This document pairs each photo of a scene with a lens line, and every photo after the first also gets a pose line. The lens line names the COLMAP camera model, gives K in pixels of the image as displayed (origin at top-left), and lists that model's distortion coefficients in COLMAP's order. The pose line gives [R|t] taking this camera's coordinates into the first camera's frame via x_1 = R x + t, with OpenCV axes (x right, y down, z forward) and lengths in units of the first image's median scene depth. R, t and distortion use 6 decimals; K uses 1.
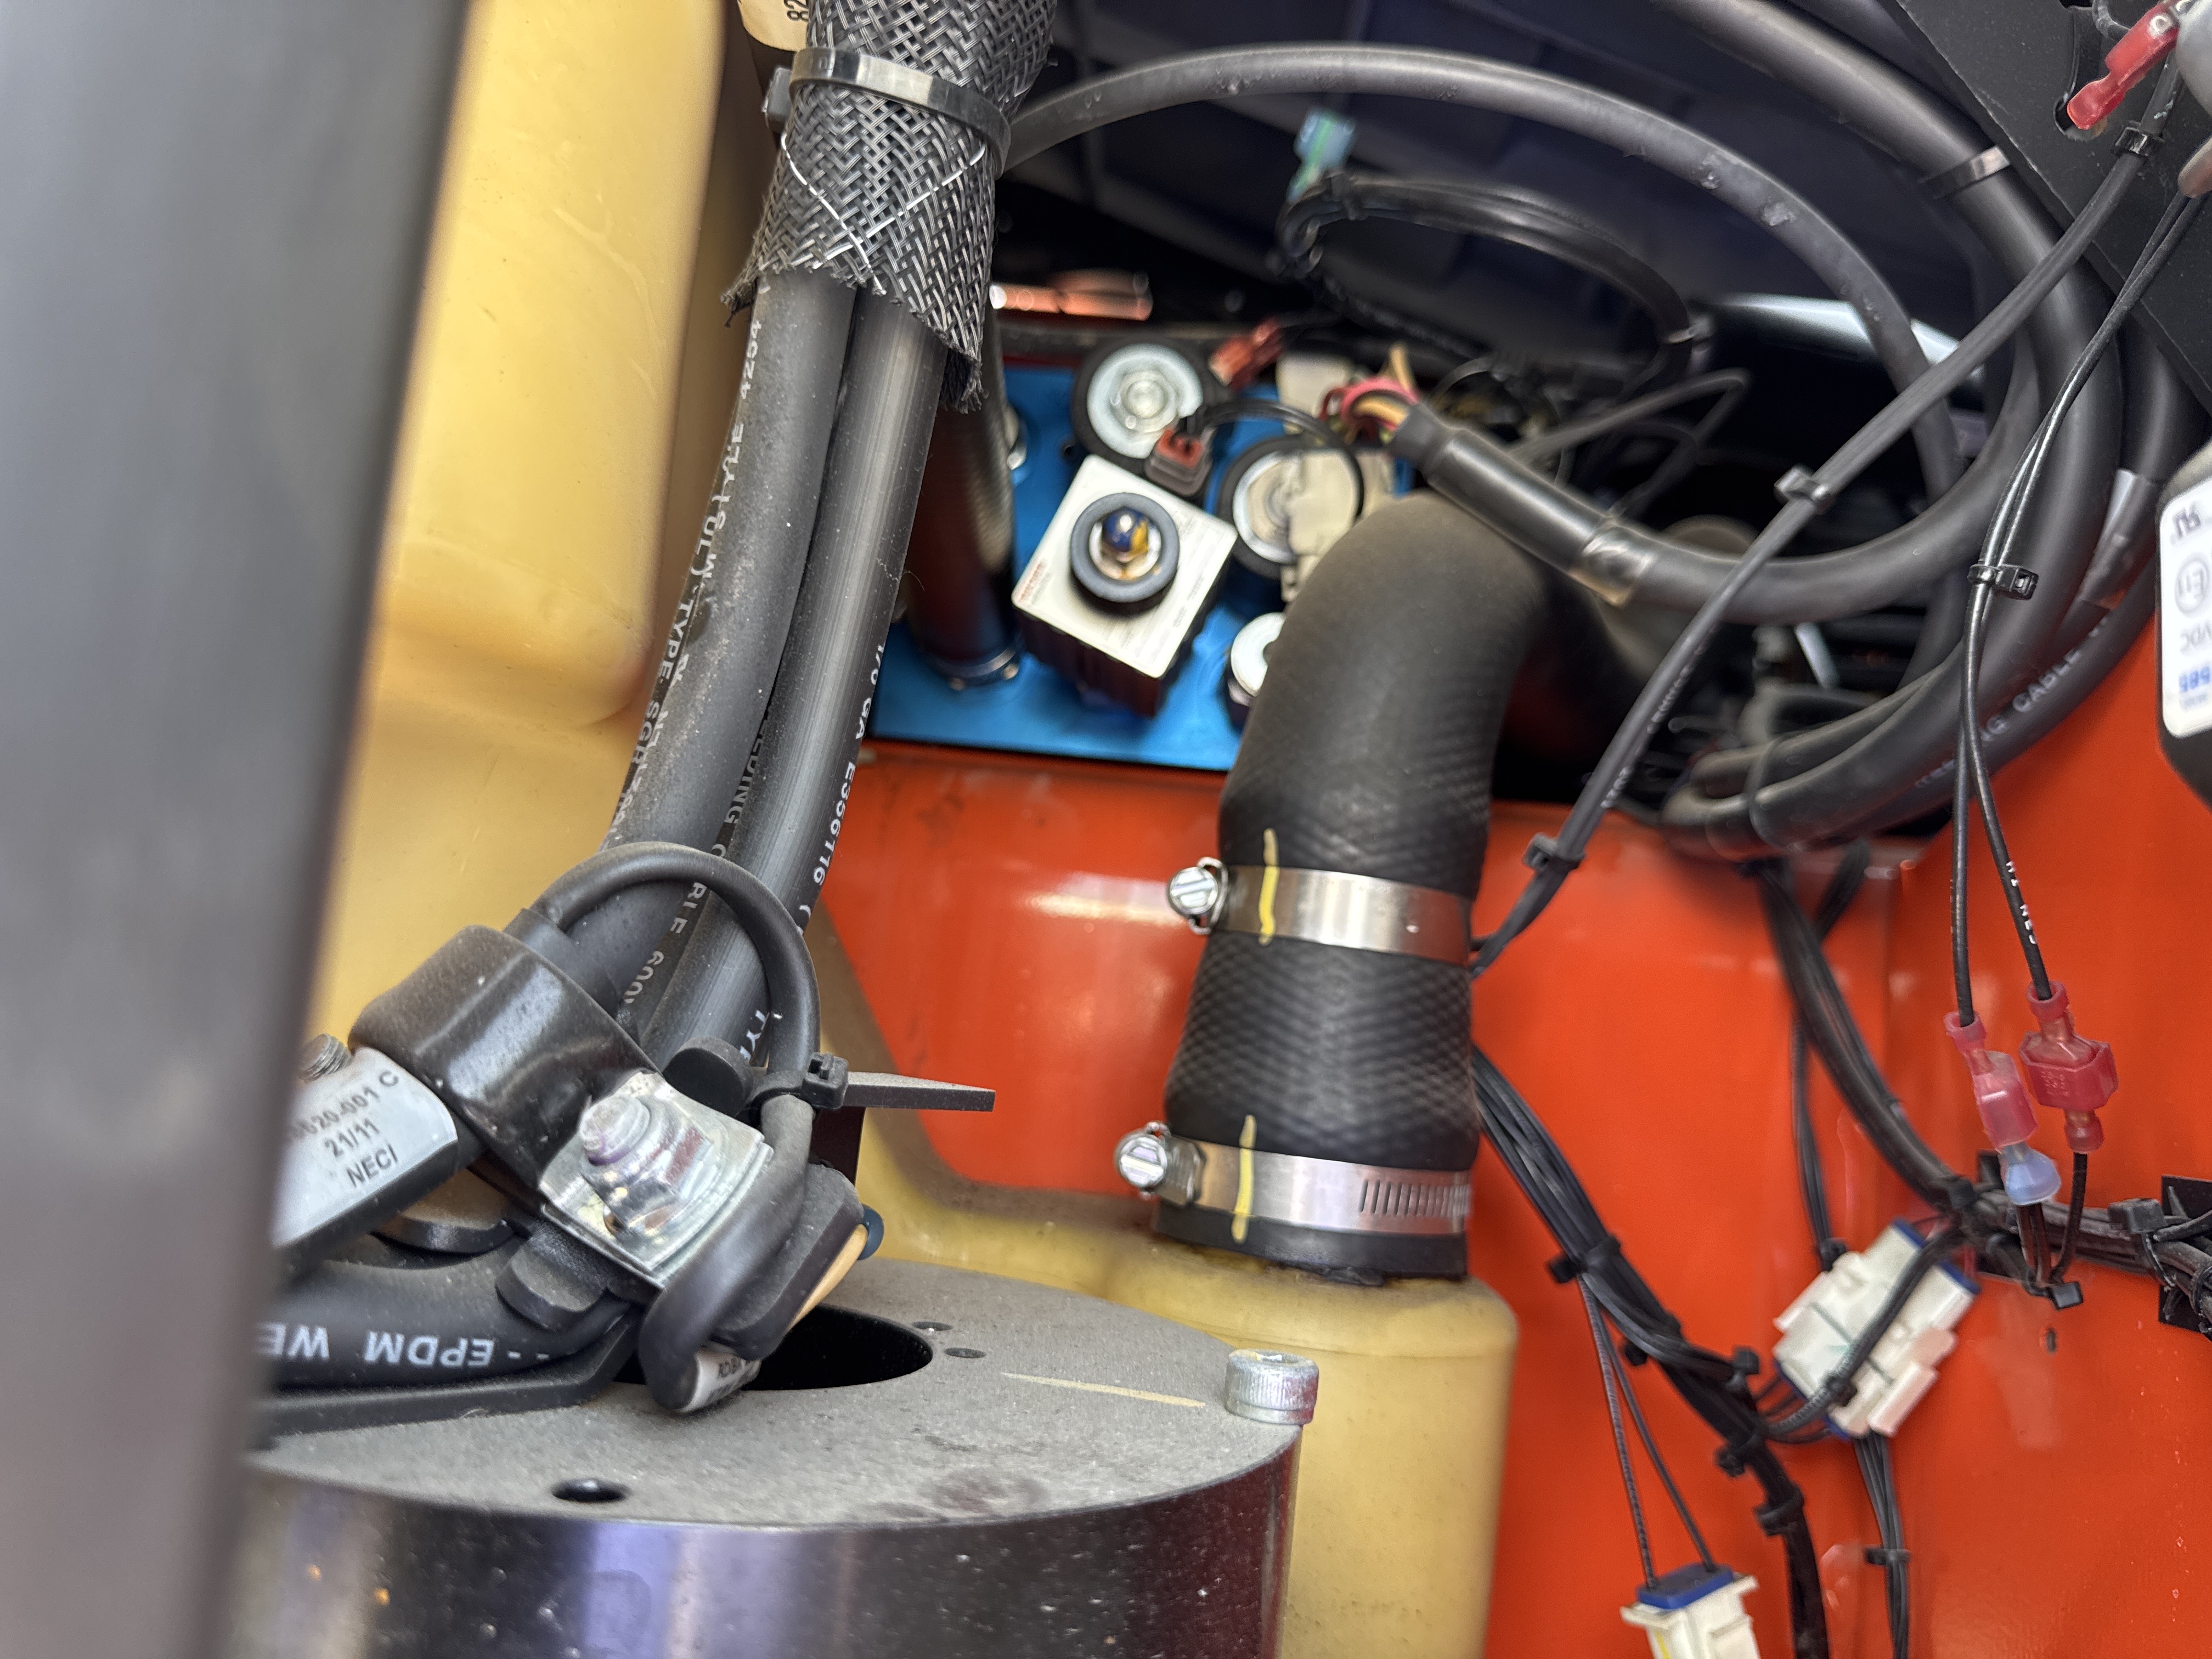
lens RADIAL K [[1585.7, 0, 1106.0], [0, 1585.7, 829.5], [0, 0, 1]] dist [0.073928, -0.000691]
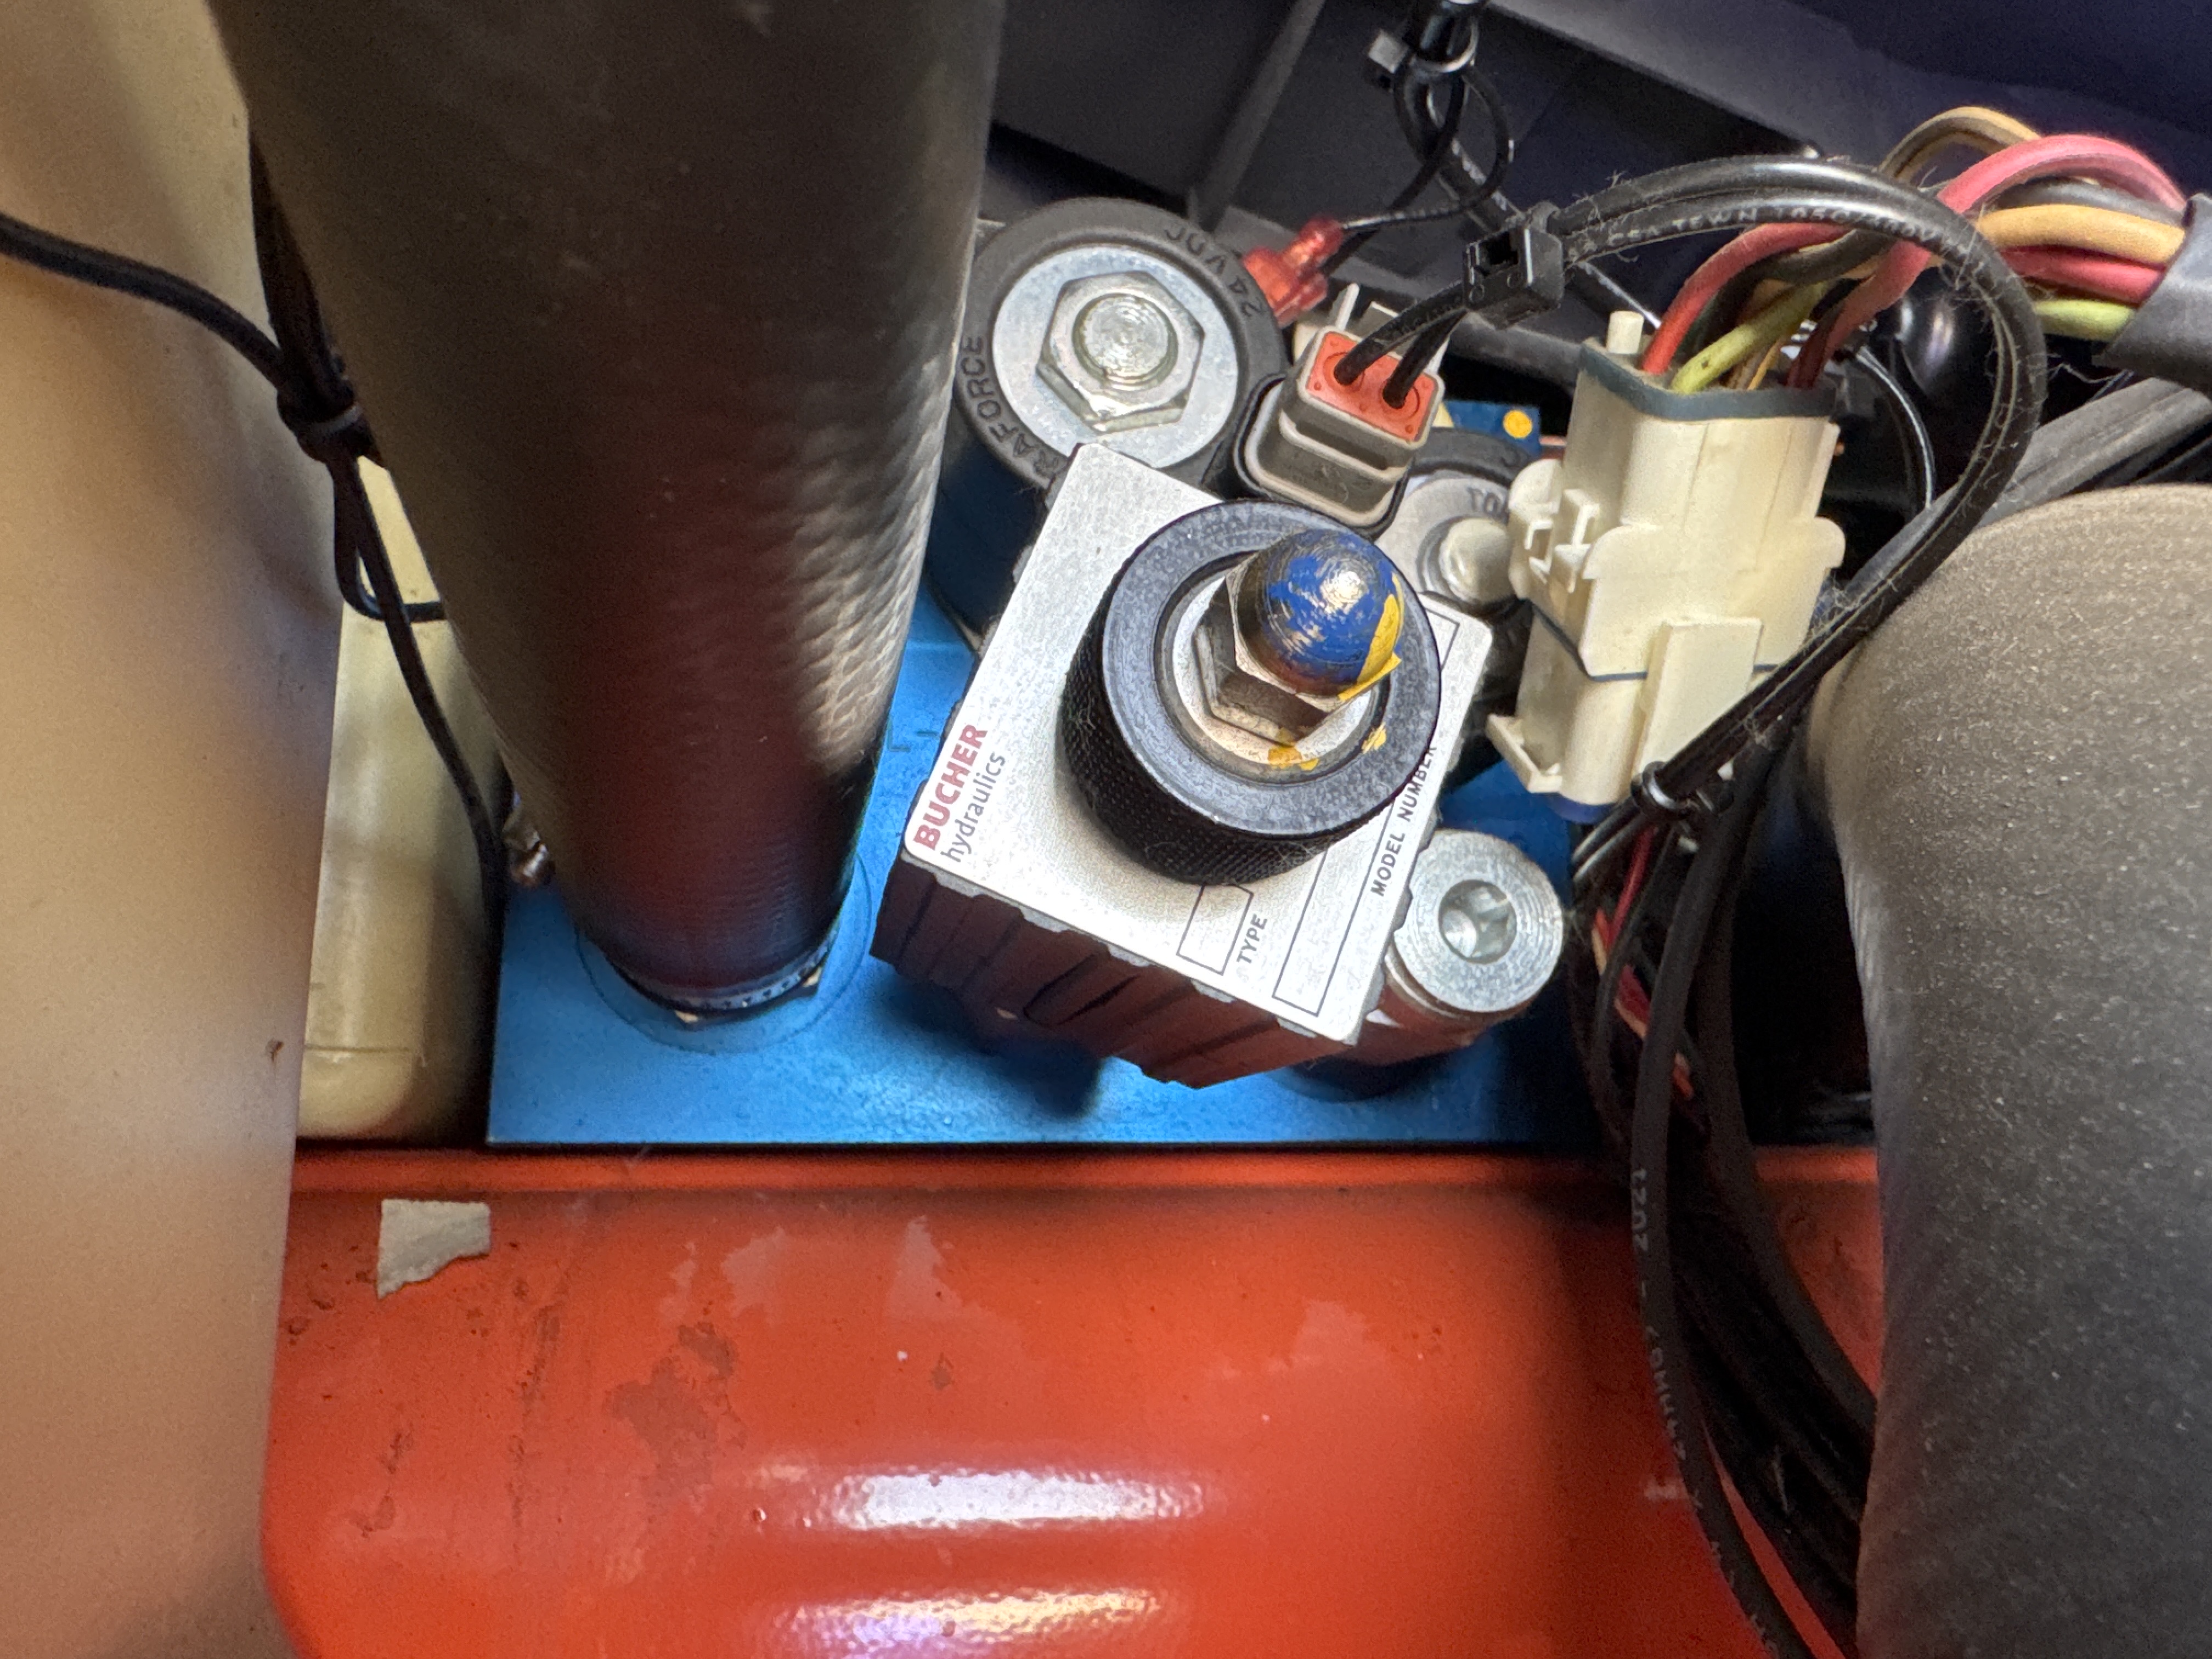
lens RADIAL K [[1612.8, 0, 1106.0], [0, 1612.8, 829.5], [0, 0, 1]] dist [-0.002334, 0.001428]
pose [[0.976606, -0.051680, 0.208733, -0.108660], [0.071119, 0.993691, -0.086721, -0.142403], [-0.202935, 0.099537, 0.974120, 0.826352]]
